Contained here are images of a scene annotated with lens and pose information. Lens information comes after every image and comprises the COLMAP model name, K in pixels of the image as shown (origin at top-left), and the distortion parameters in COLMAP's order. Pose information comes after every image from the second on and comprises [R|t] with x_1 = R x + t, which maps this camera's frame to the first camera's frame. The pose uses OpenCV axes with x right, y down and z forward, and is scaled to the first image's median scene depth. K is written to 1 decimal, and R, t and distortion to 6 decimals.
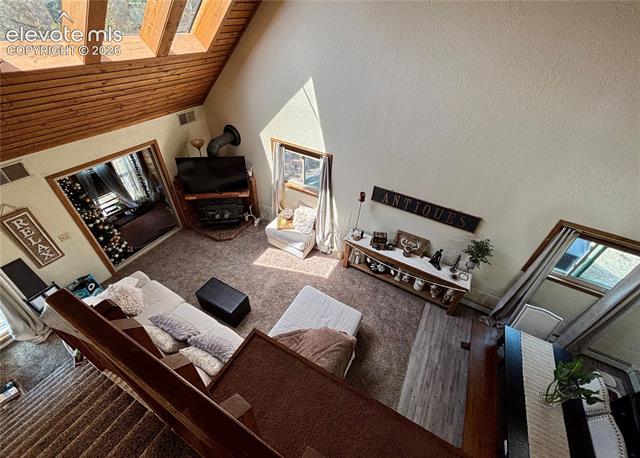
lens RADIAL K [[260.7, 0, 328.1], [0, 260.7, 213.8], [0, 0, 1]] dist [-0.002833, -0.001003]
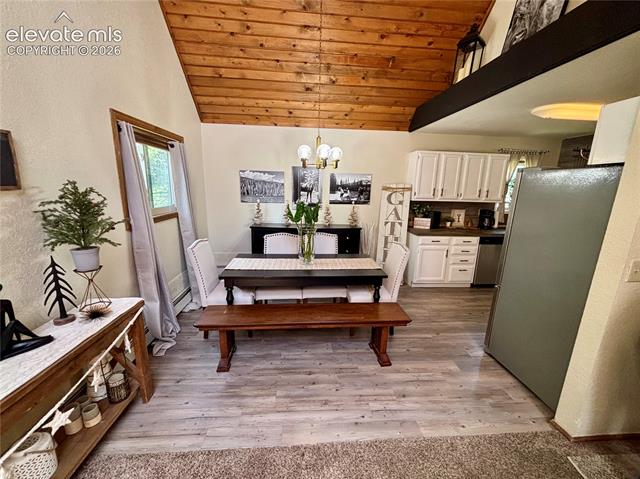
lens RADIAL K [[259.9, 0, 320.4], [0, 259.9, 239.7], [0, 0, 1]] dist [0.003472, -0.000658]
pose [[-0.529940, -0.241124, 0.813033, 0.034163], [0.475295, 0.709544, 0.520232, 0.123438], [-0.702323, 0.662123, -0.261410, 0.791205]]
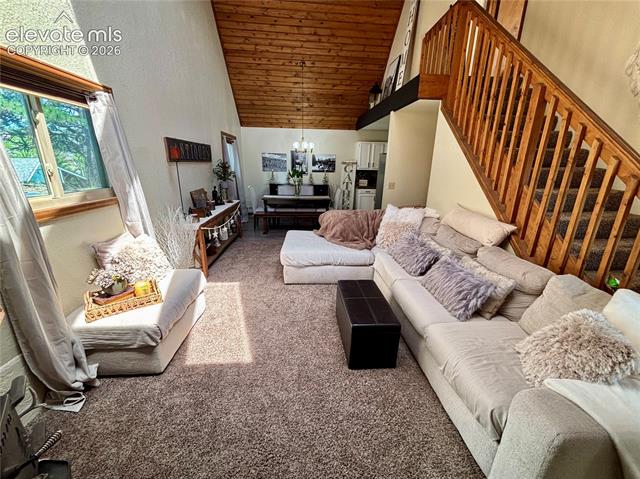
lens RADIAL K [[259.9, 0, 322.4], [0, 259.9, 241.6], [0, 0, 1]] dist [0.003472, -0.000658]
pose [[-0.532198, -0.309486, 0.788025, -0.738412], [0.477344, 0.659045, 0.581208, -0.129014], [-0.699220, 0.685477, -0.203011, 1.057723]]
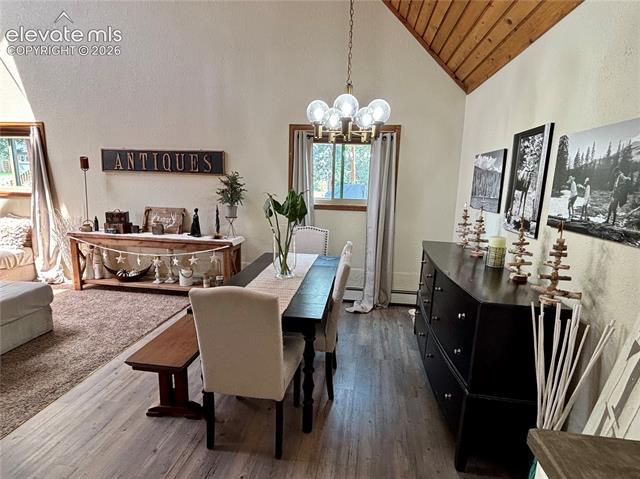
lens RADIAL K [[337.0, 0, 318.8], [0, 337.0, 241.2], [0, 0, 1]] dist [-0.002775, 0.001773]
pose [[0.938505, -0.090381, 0.333227, 0.431864], [0.229963, 0.883531, -0.408032, 0.699608], [-0.257538, 0.459570, 0.849982, 0.113235]]
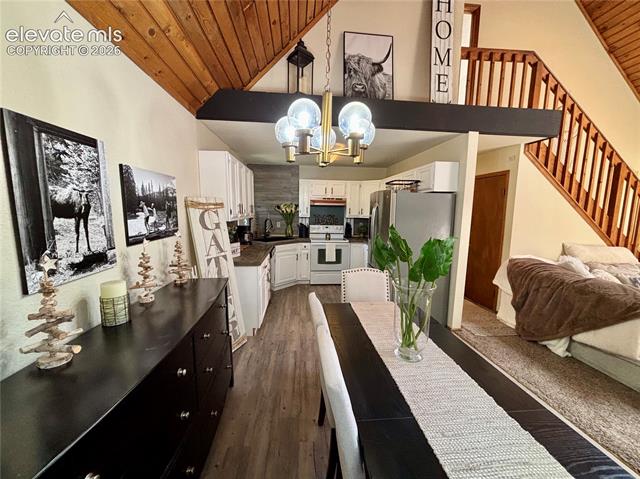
lens RADIAL K [[259.9, 0, 323.4], [0, 259.9, 238.5], [0, 0, 1]] dist [0.003472, -0.000658]
pose [[-0.832798, -0.002658, -0.553570, 0.846846], [-0.383302, 0.724265, 0.573167, 0.236831], [0.399408, 0.689517, -0.604185, 0.739721]]
